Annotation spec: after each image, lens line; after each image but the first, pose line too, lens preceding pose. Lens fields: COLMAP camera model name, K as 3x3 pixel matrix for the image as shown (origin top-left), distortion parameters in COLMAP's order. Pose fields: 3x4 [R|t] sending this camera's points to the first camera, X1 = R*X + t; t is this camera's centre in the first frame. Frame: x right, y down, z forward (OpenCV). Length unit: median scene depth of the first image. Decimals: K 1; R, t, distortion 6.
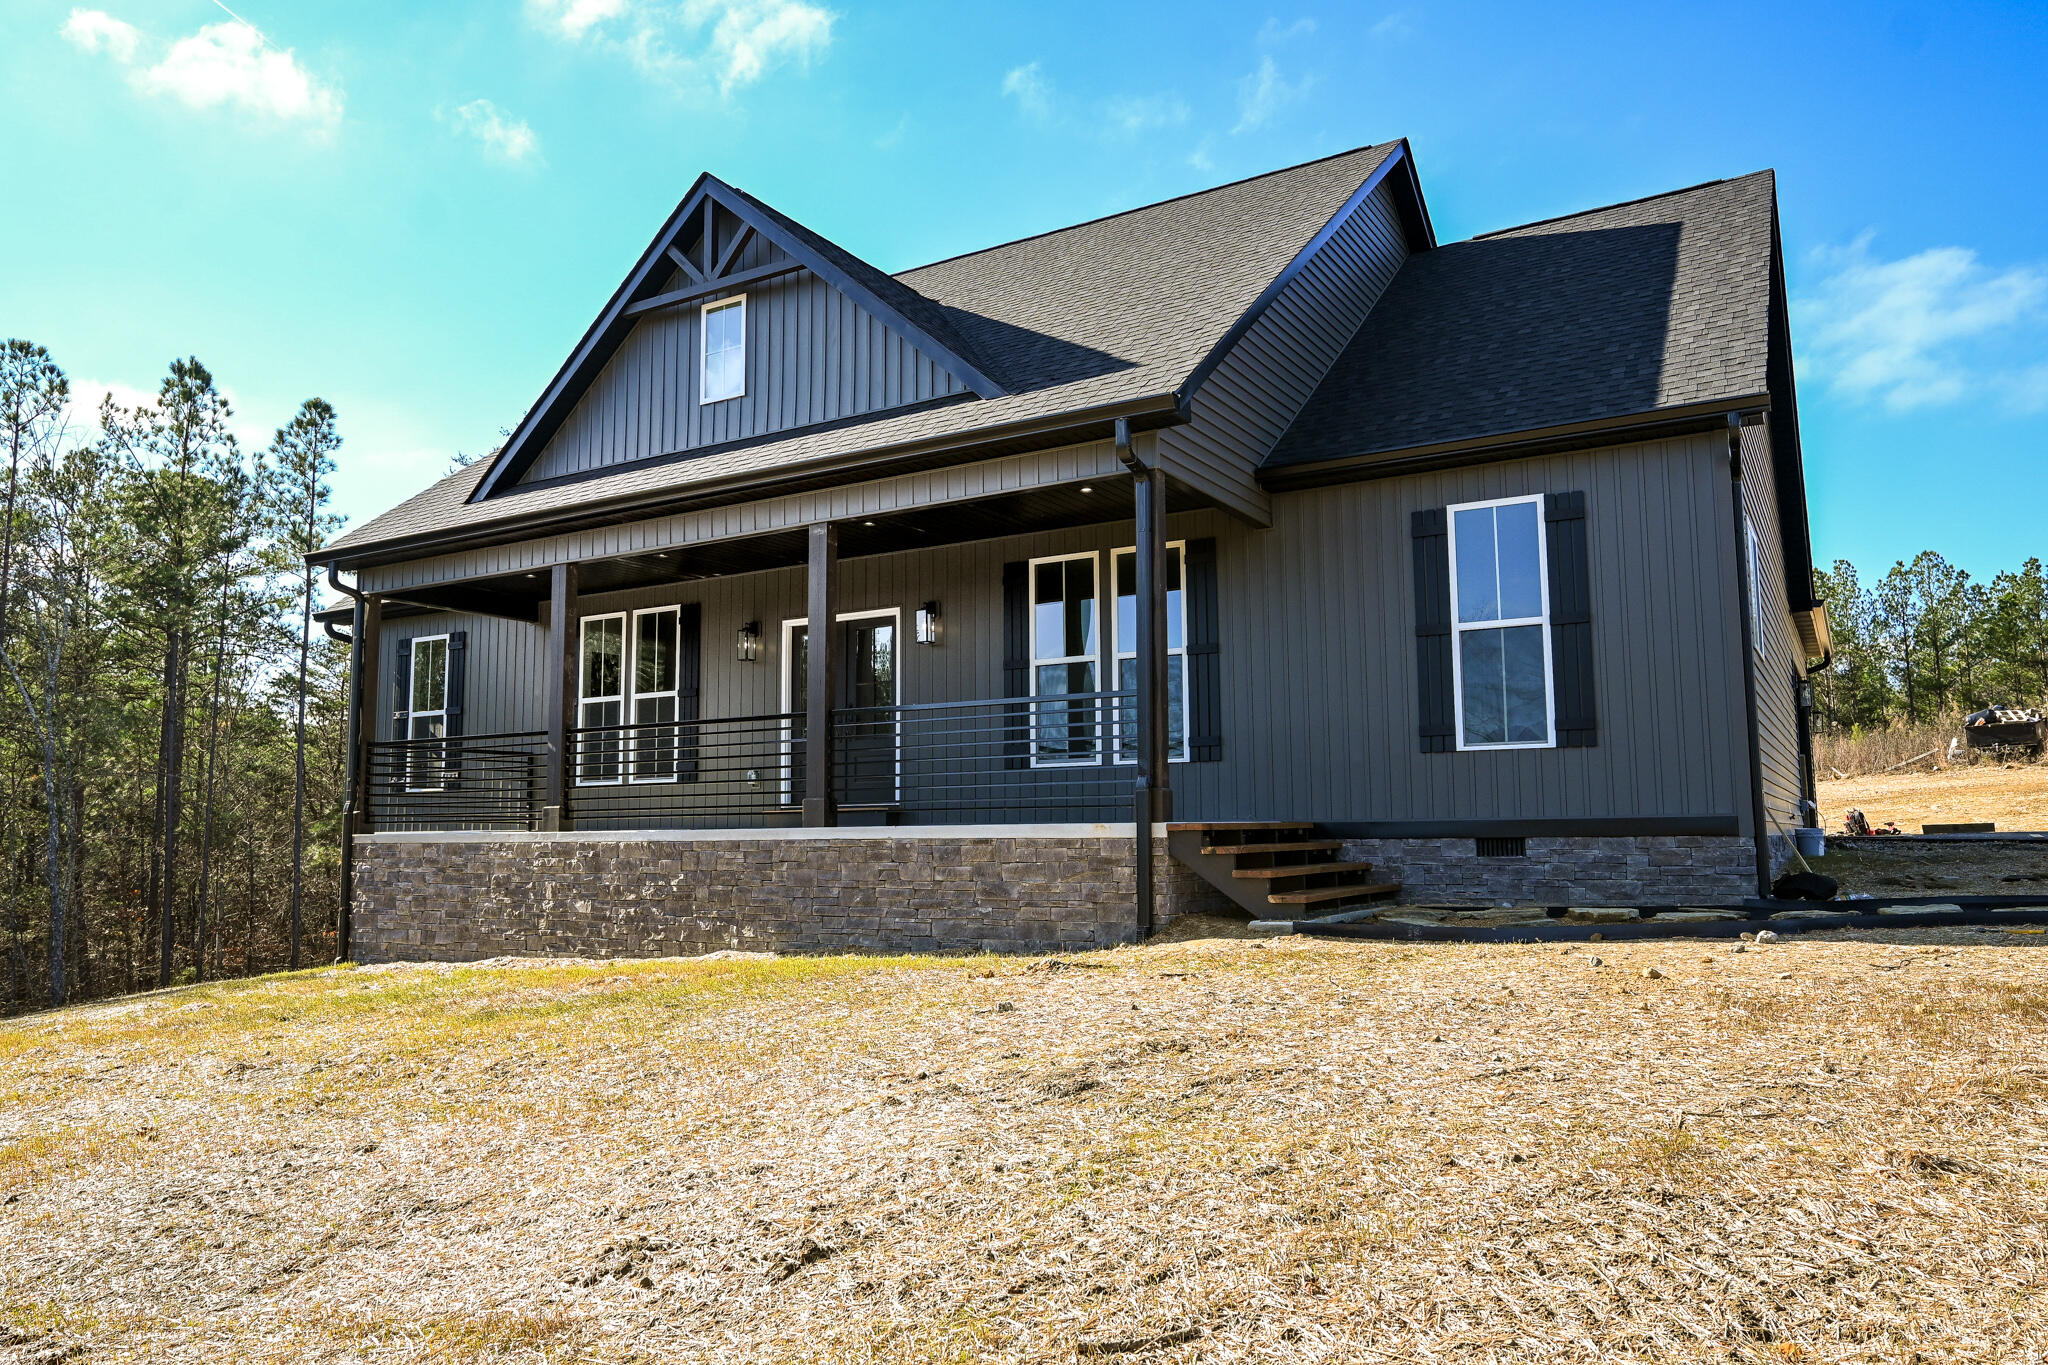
lens RADIAL K [[1402.8, 0, 1024.0], [0, 1402.8, 682.5], [0, 0, 1]] dist [0.001198, 0.001204]
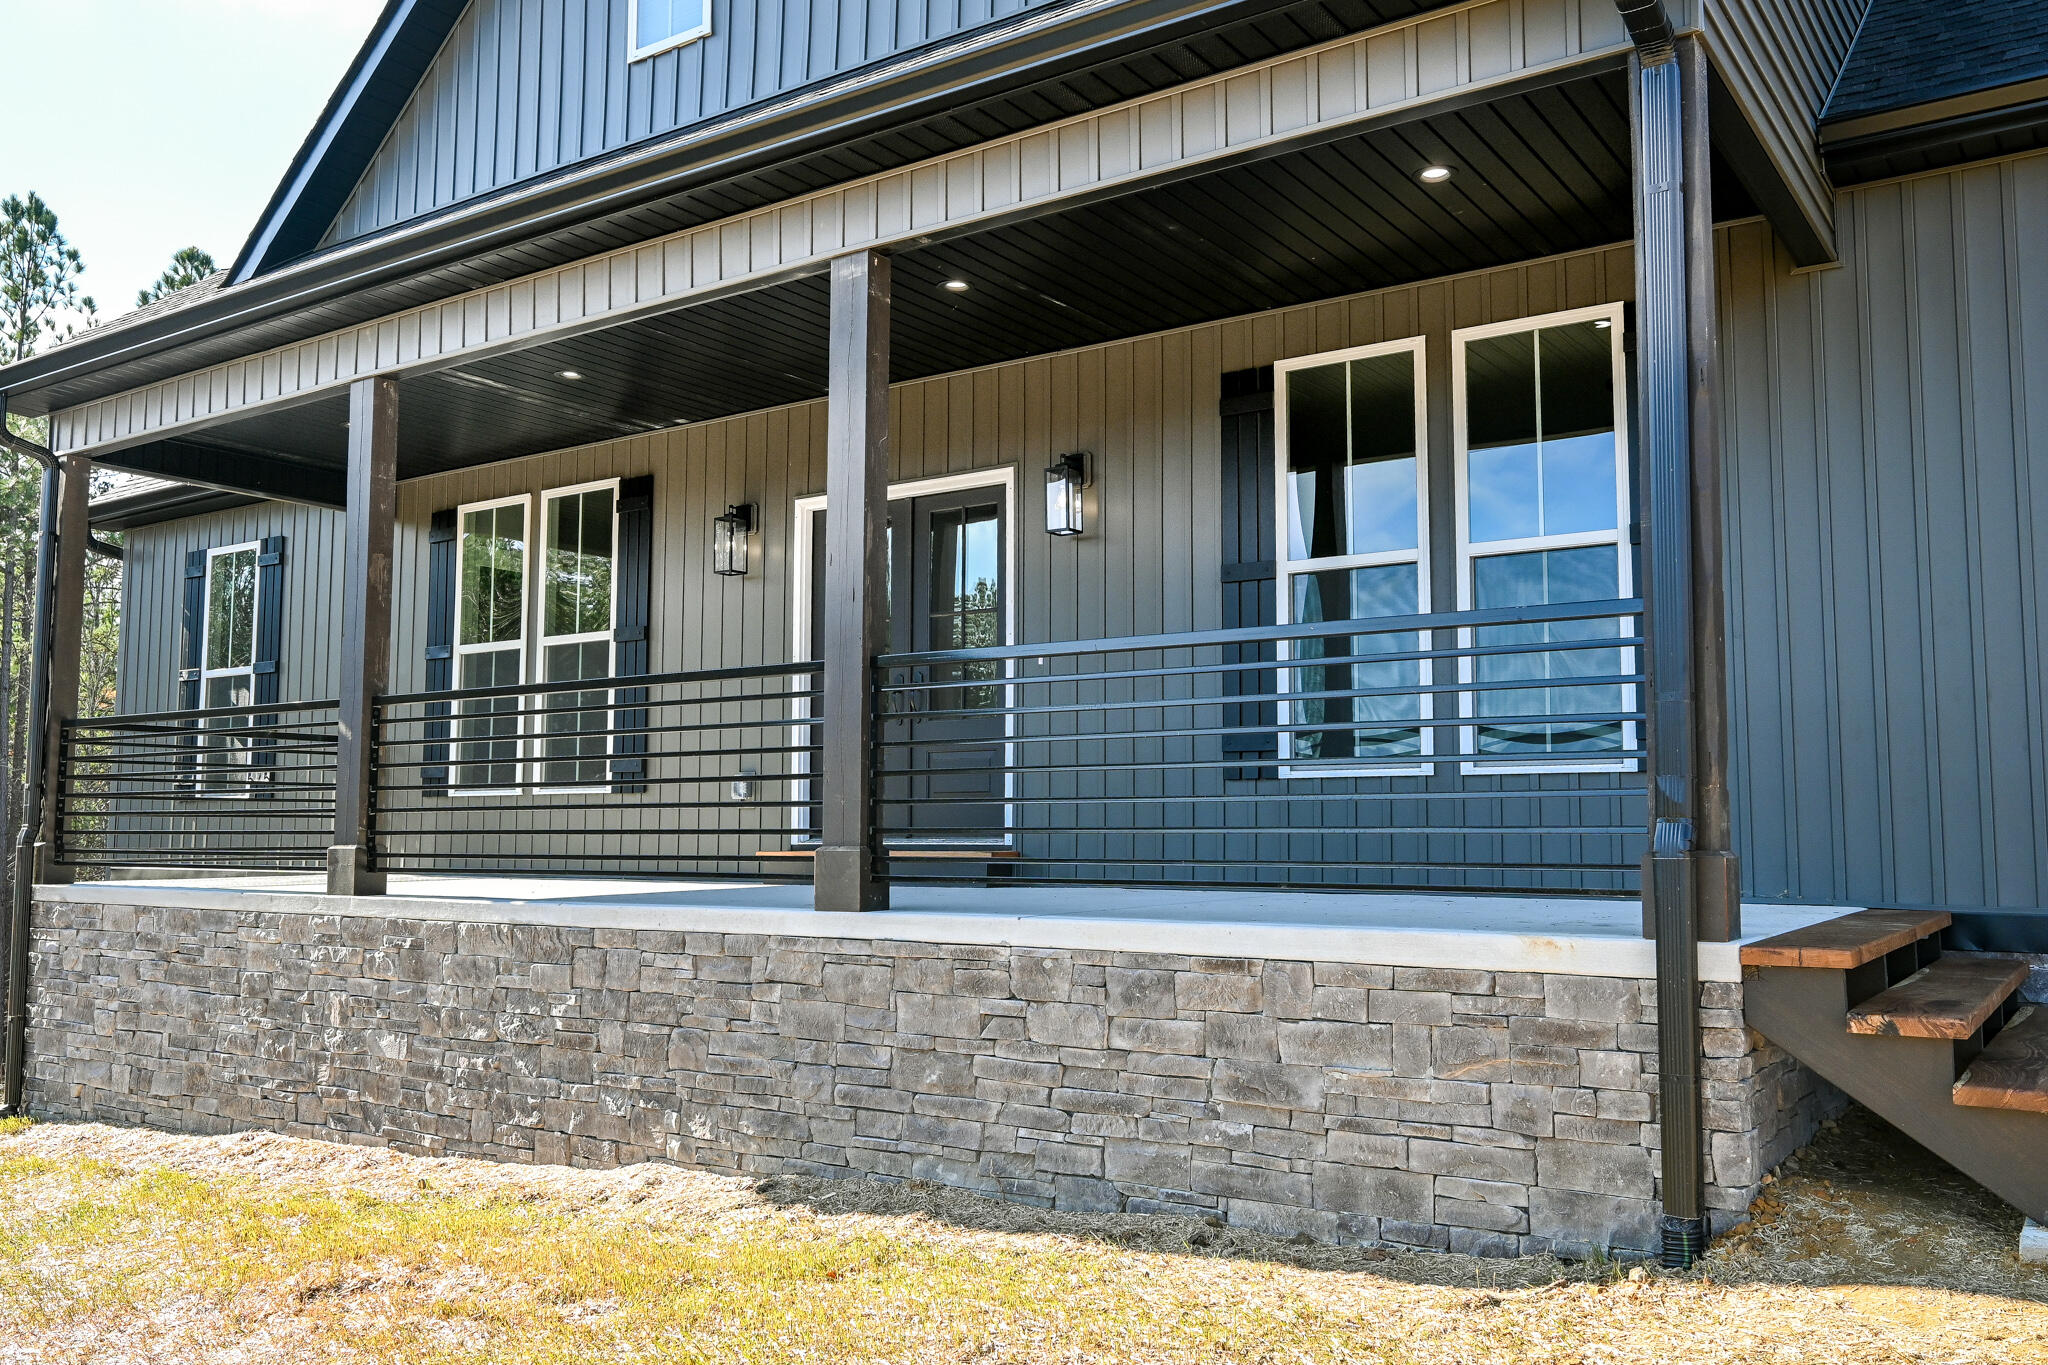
lens RADIAL K [[1657.0, 0, 1024.0], [0, 1657.0, 682.5], [0, 0, 1]] dist [-0.000852, -0.001559]
pose [[0.998073, 0.004192, -0.061908, -0.049321], [-0.003016, 0.999813, 0.019086, 0.015924], [0.061976, -0.018862, 0.997899, 0.409782]]
